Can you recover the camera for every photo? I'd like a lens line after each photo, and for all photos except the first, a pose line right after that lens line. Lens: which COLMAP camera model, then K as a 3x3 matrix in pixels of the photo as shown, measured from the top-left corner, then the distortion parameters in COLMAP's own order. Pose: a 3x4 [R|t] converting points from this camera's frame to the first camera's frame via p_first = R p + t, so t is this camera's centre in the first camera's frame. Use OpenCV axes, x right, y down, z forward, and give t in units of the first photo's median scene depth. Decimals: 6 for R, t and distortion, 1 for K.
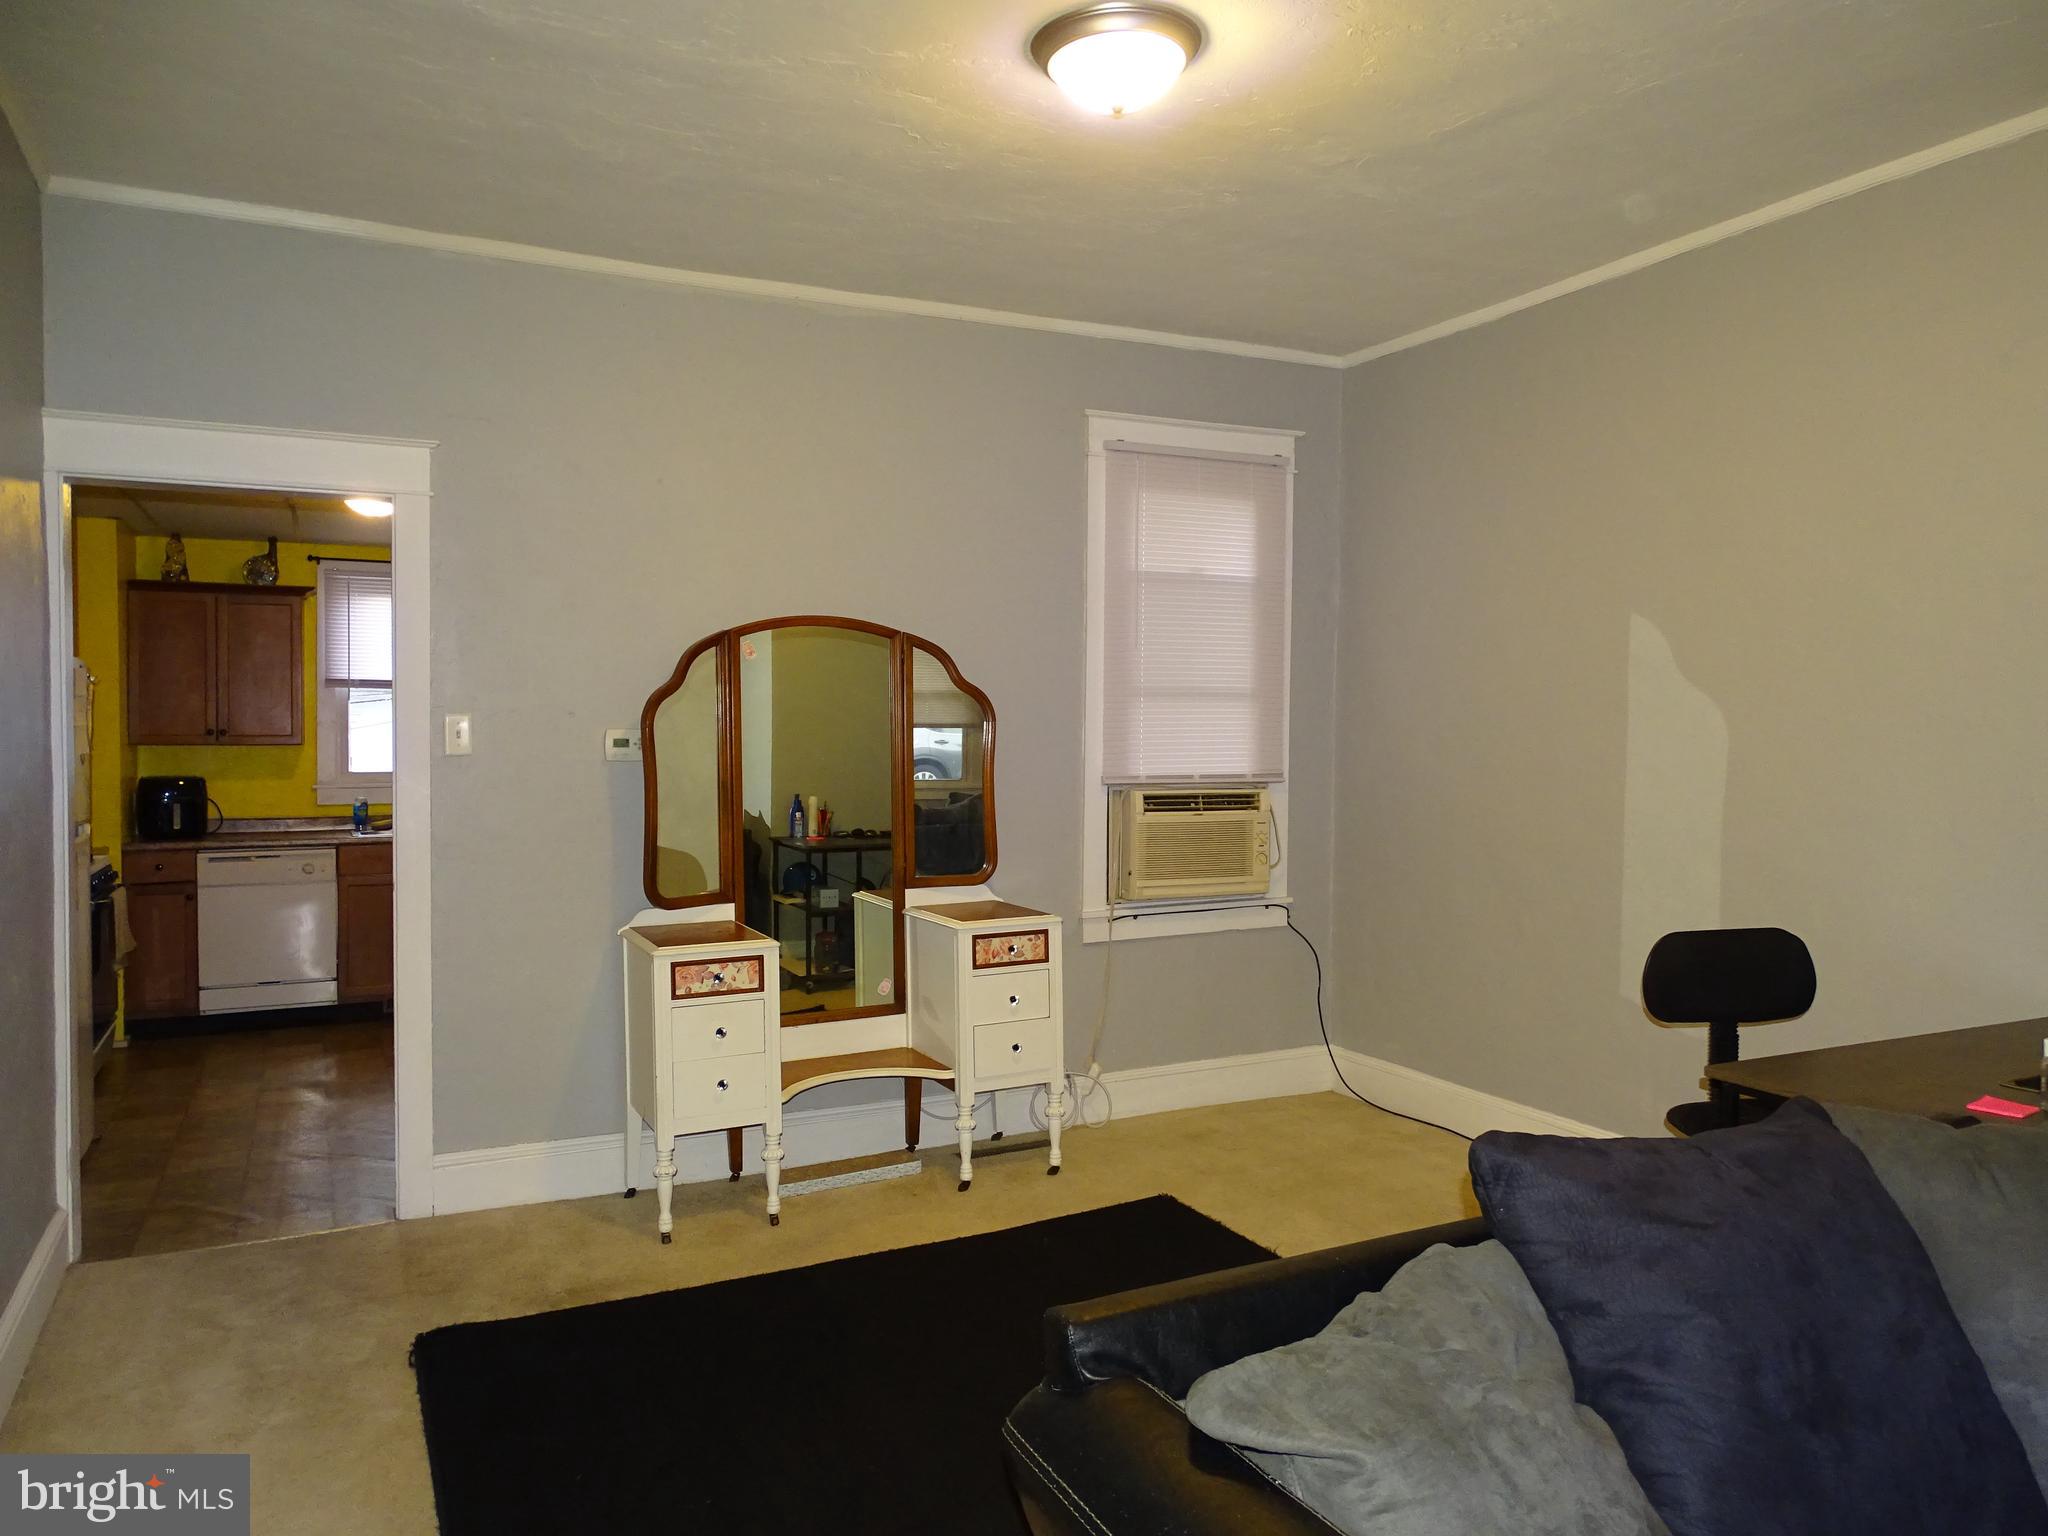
lens RADIAL K [[1444.5, 0, 1030.7], [0, 1444.5, 765.7], [0, 0, 1]] dist [0.014464, 0.006330]
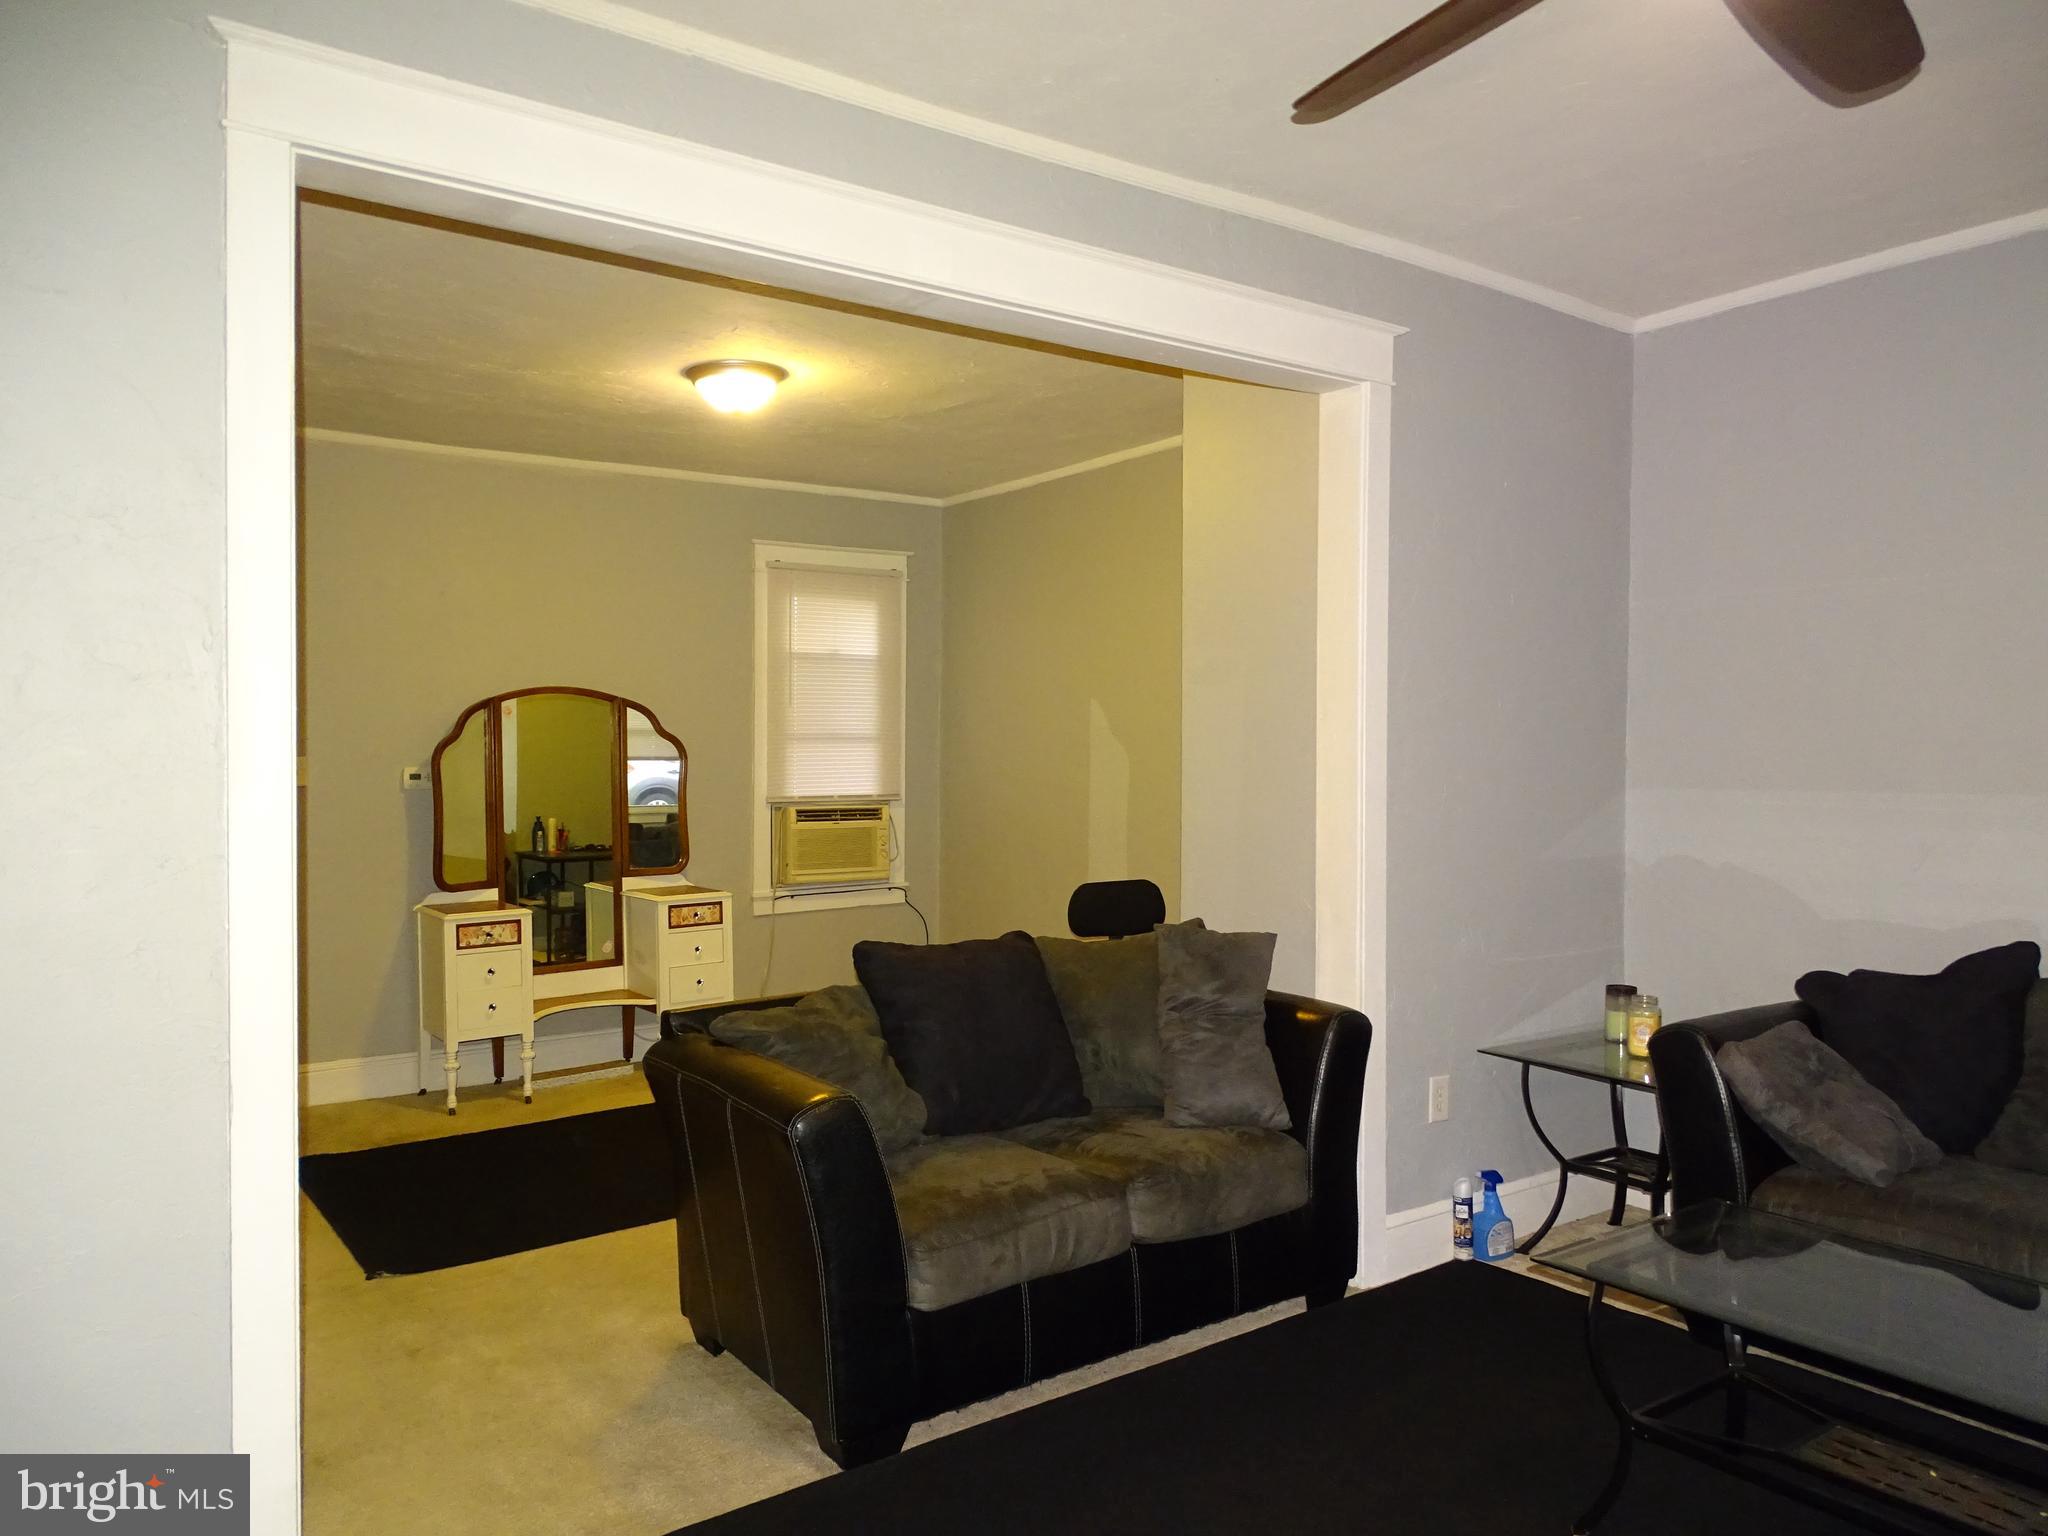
lens RADIAL K [[1444.5, 0, 1009.1], [0, 1444.5, 758.3], [0, 0, 1]] dist [0.014464, 0.006330]
pose [[0.987309, -0.006792, 0.158669, 0.063046], [0.010665, 0.999665, -0.023570, 0.005743], [-0.158455, 0.024963, 0.987051, -0.460178]]
